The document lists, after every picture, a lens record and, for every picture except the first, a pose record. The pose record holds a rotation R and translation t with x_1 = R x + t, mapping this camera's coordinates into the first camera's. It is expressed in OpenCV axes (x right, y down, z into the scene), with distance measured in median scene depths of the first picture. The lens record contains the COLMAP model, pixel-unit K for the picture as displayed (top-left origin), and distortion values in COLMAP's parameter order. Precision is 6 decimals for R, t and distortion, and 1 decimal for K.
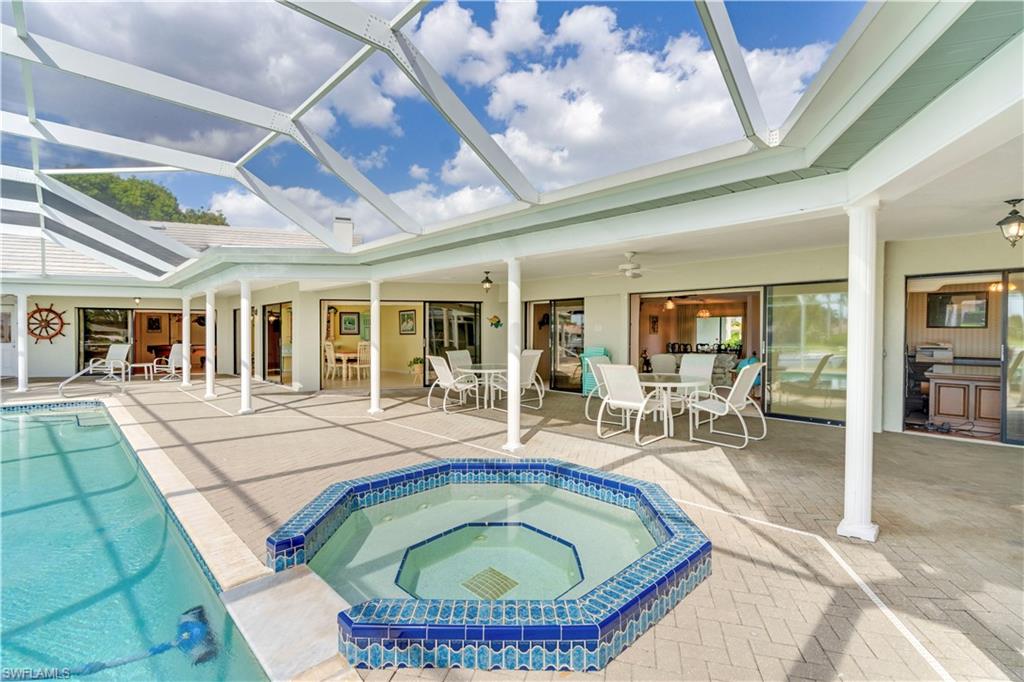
lens RADIAL K [[467.6, 0, 514.6], [0, 467.6, 335.2], [0, 0, 1]] dist [-0.015207, 0.006142]
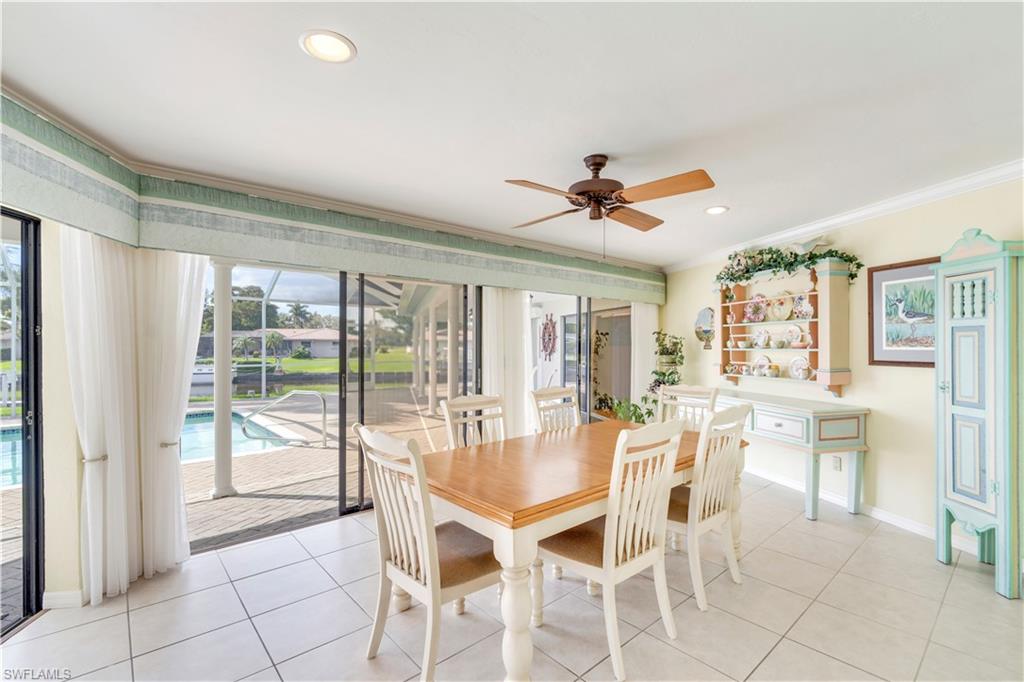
lens RADIAL K [[467.6, 0, 514.6], [0, 467.6, 335.2], [0, 0, 1]] dist [-0.015207, 0.006142]
pose [[-0.052454, -0.017480, -0.998470, -0.143824], [-0.005215, 0.999838, -0.017230, -0.011706], [0.998610, 0.004303, -0.052537, 0.896739]]
